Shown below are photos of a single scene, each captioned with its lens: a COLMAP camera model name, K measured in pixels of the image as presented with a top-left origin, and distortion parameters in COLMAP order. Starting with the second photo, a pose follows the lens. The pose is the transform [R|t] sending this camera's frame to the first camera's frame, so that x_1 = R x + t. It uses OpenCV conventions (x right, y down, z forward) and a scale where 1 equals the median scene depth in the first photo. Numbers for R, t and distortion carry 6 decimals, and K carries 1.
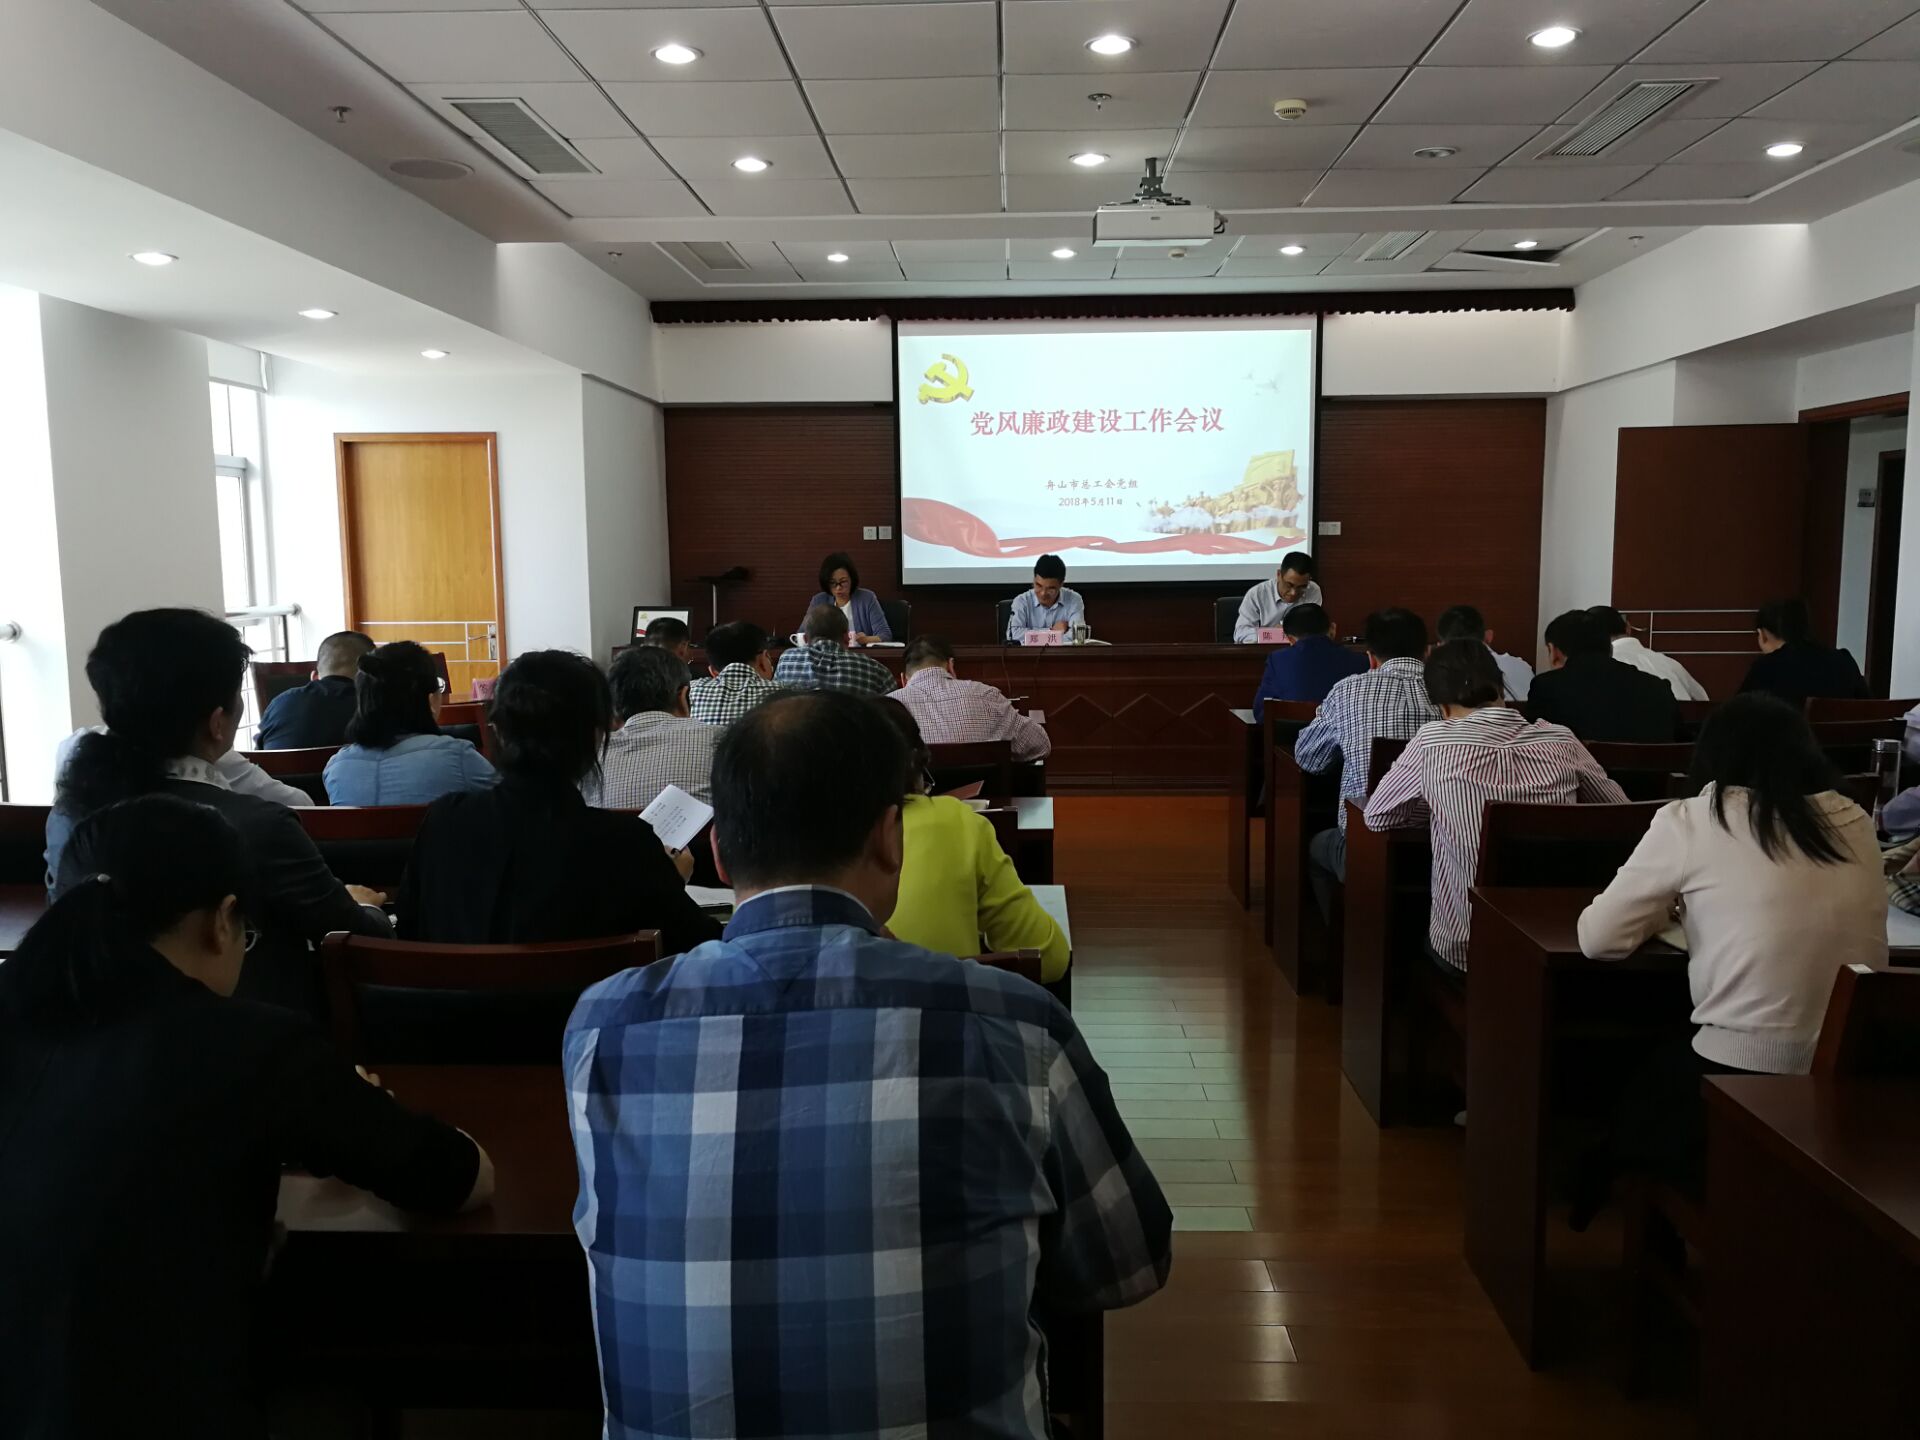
lens RADIAL K [[1449.3, 0, 941.3], [0, 1449.3, 751.6], [0, 0, 1]] dist [0.004368, -0.000278]
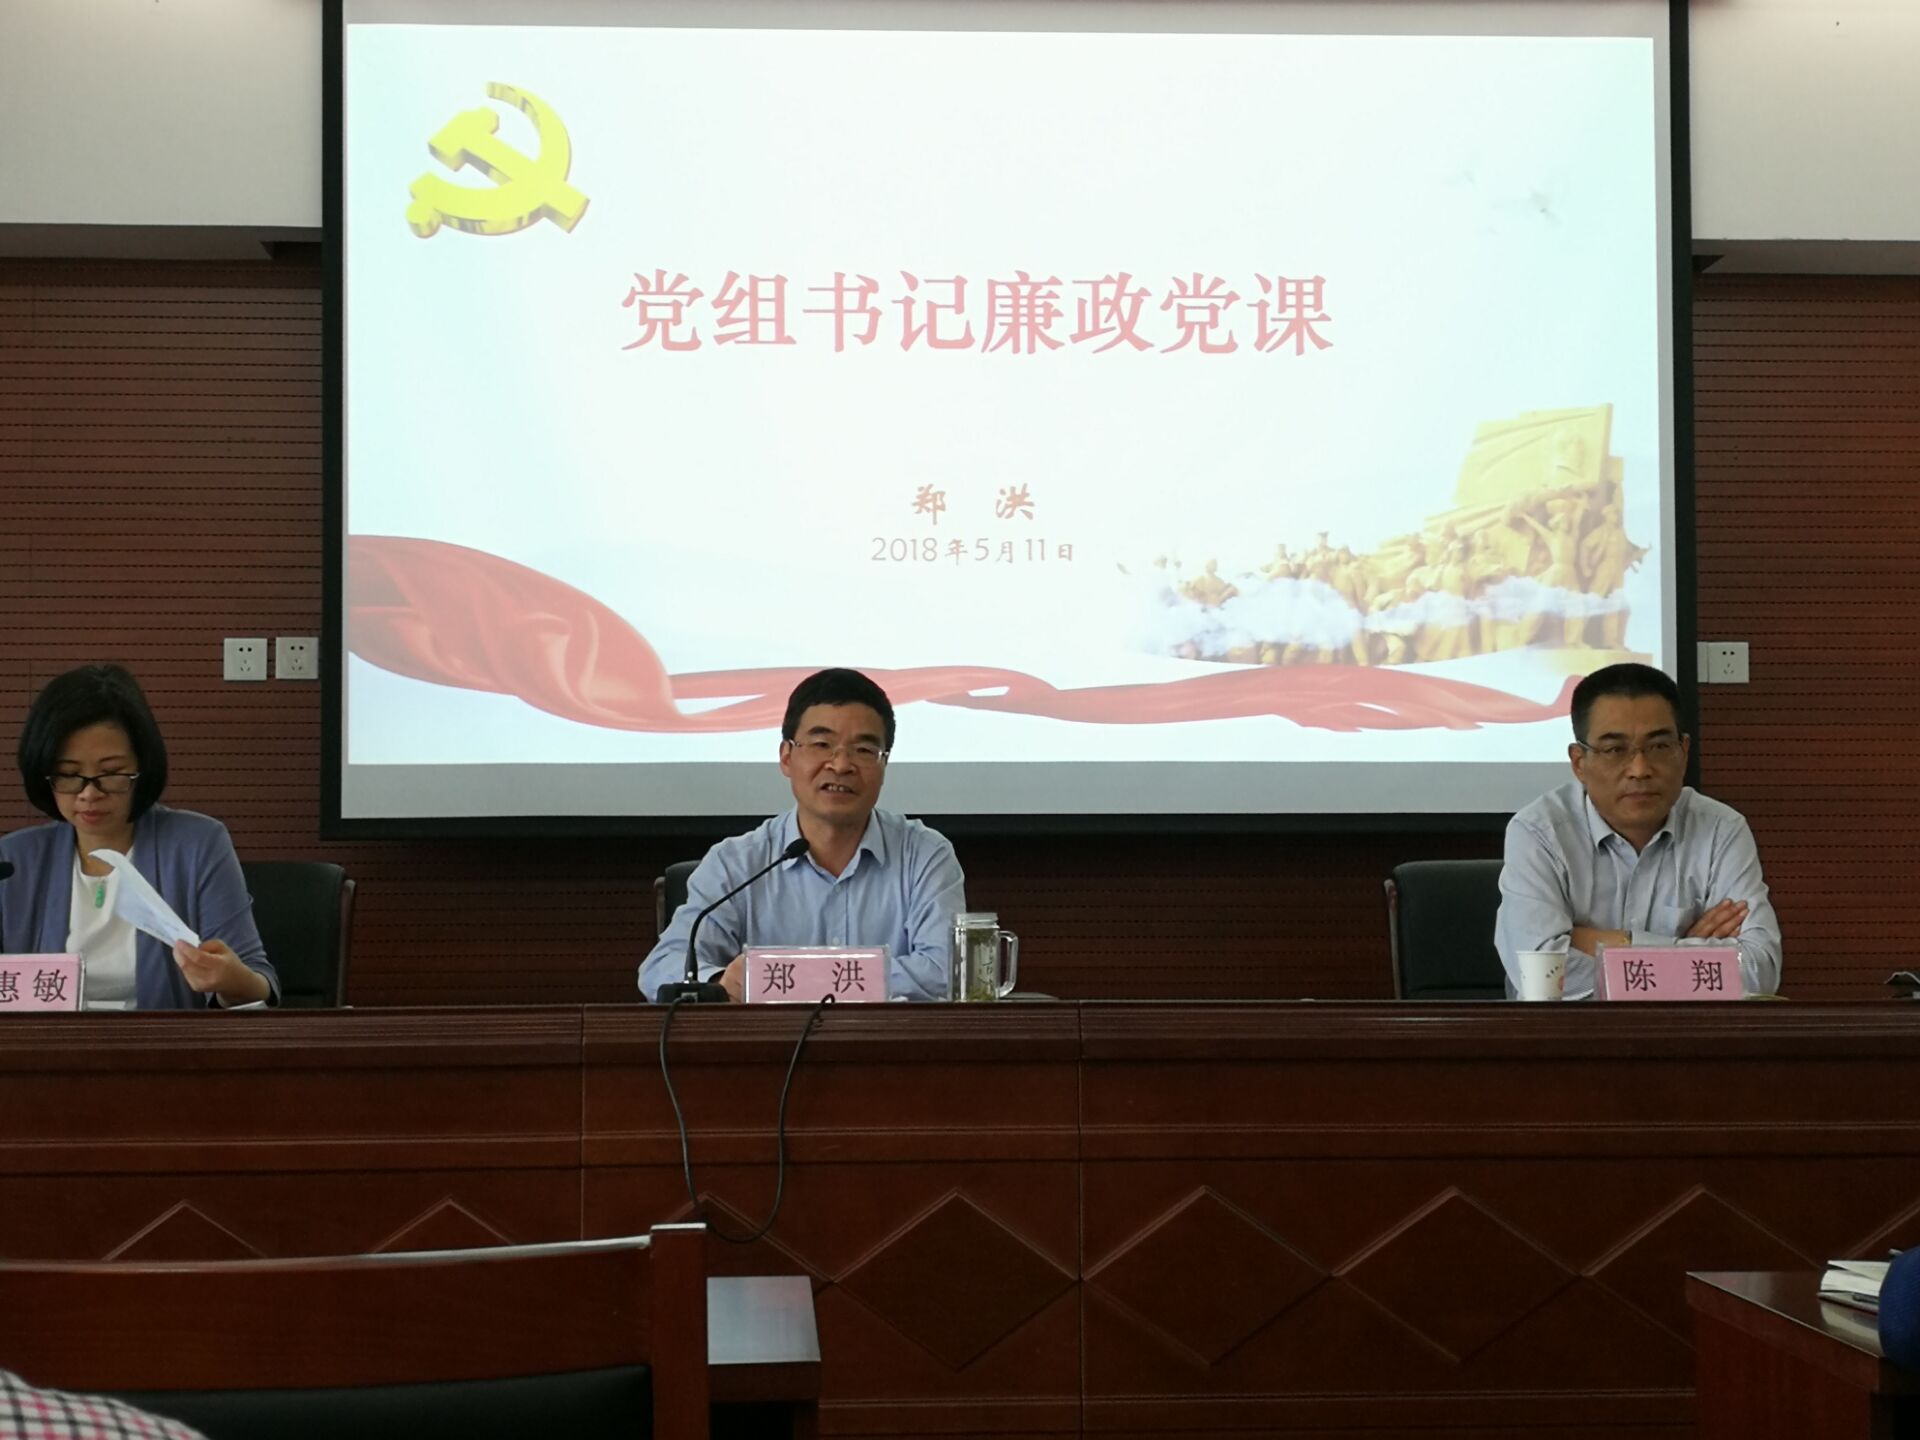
lens RADIAL K [[3194.7, 0, 957.1], [0, 3194.7, 677.8], [0, 0, 1]] dist [0.167465, -0.078965]
pose [[0.993486, 0.014852, 0.112981, 0.024193], [0.007683, 0.980483, -0.196455, -0.013776], [-0.113694, 0.196043, 0.973982, 0.344660]]
